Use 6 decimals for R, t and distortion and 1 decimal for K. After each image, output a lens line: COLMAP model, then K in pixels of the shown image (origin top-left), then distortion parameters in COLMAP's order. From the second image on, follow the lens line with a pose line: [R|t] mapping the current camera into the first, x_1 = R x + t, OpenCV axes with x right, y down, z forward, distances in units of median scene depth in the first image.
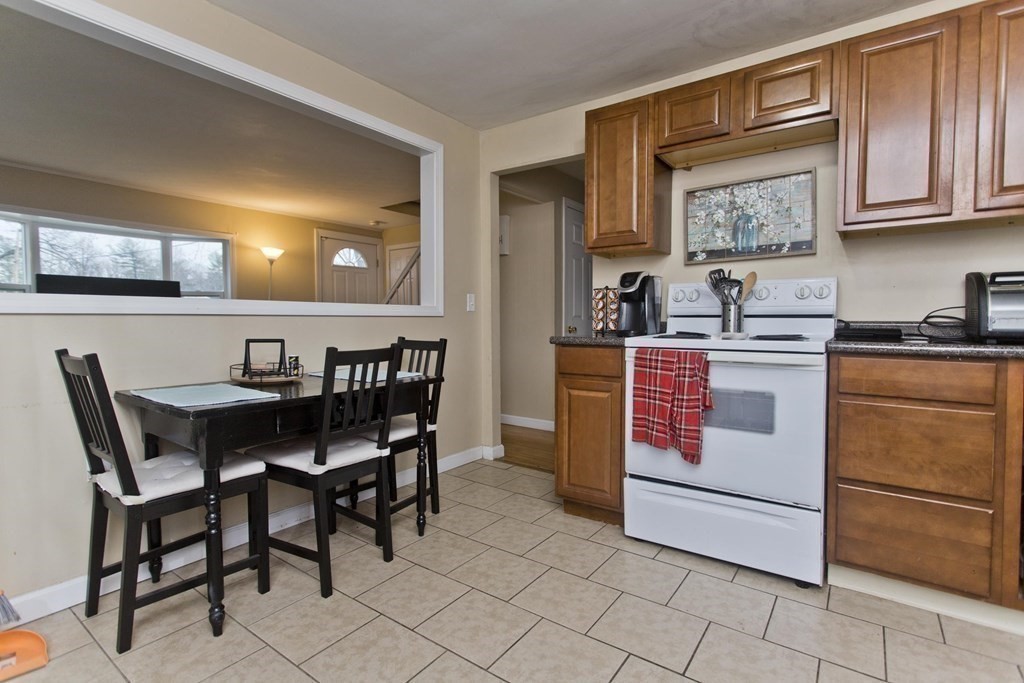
lens RADIAL K [[486.0, 0, 513.2], [0, 486.0, 336.5], [0, 0, 1]] dist [0.002215, 0.000746]
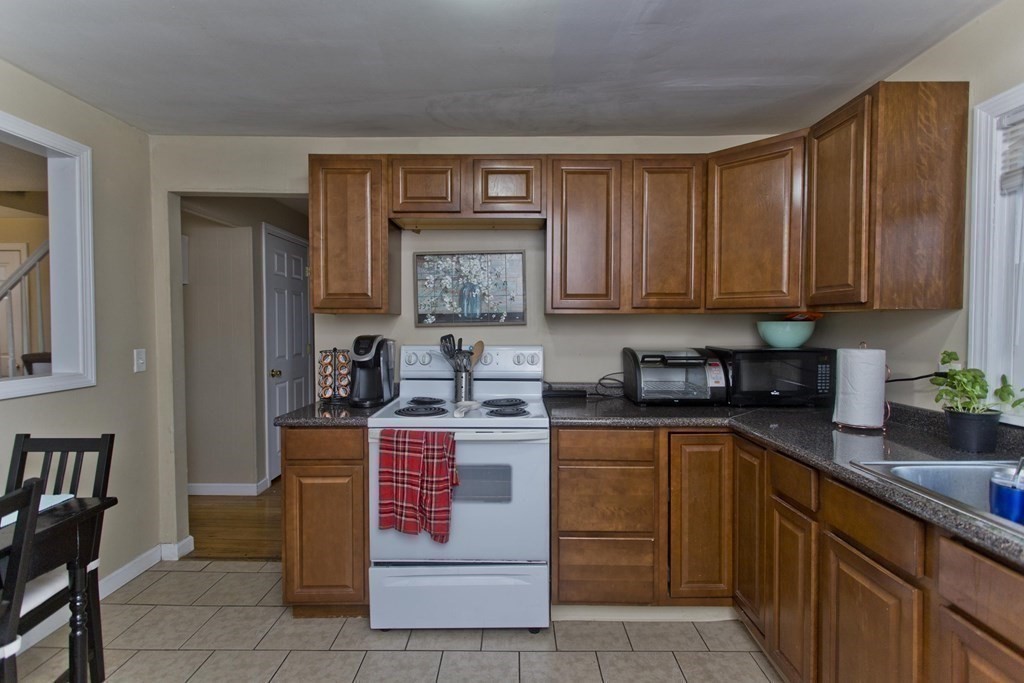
lens RADIAL K [[486.0, 0, 509.0], [0, 486.0, 338.3], [0, 0, 1]] dist [0.002215, 0.000746]
pose [[0.817174, -0.015675, 0.576178, -0.076236], [0.018540, 0.999828, 0.000906, -0.133792], [-0.576092, 0.009942, 0.817324, 0.075228]]
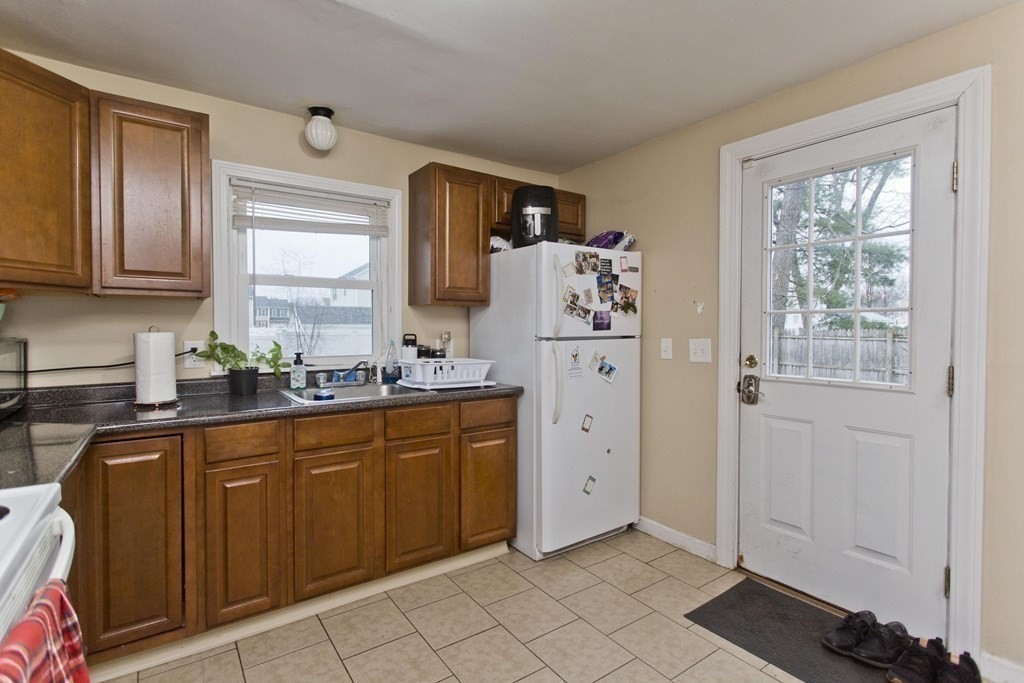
lens RADIAL K [[486.0, 0, 508.3], [0, 486.0, 342.3], [0, 0, 1]] dist [0.002215, 0.000746]
pose [[-0.940545, -0.009384, 0.339539, -0.033728], [0.013373, 0.997820, 0.064623, -0.135051], [-0.339405, 0.065322, -0.938369, 0.980040]]
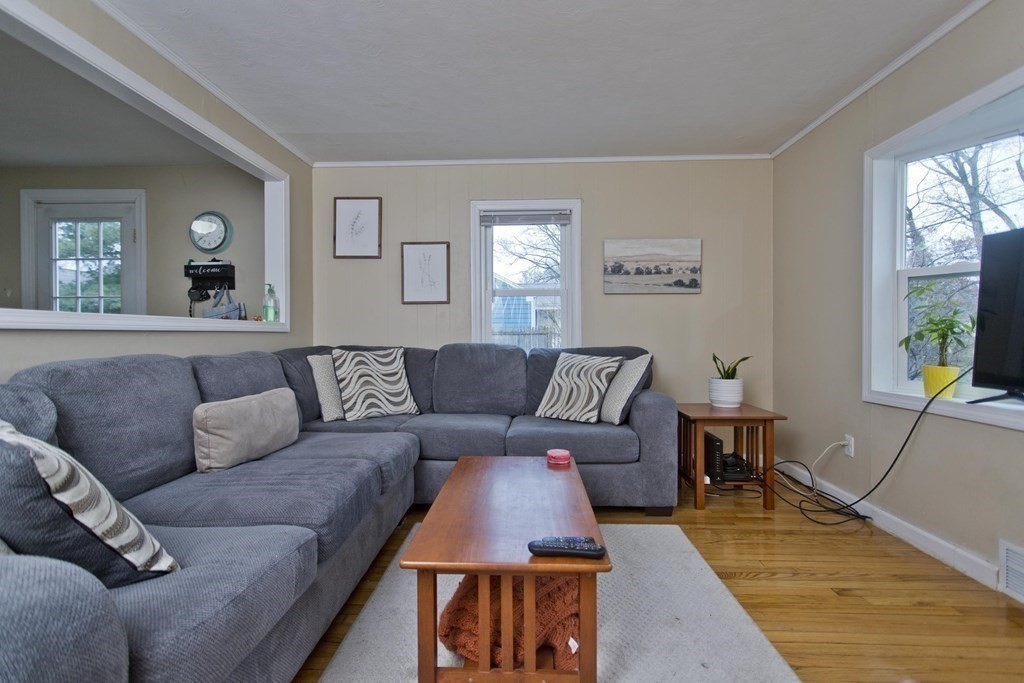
lens RADIAL K [[486.0, 0, 519.4], [0, 486.0, 335.5], [0, 0, 1]] dist [0.002215, 0.000746]
pose [[-0.837640, 0.006511, -0.546184, -0.585585], [-0.013613, 0.999370, 0.032791, -0.072585], [0.546053, 0.034902, -0.837023, 2.064345]]
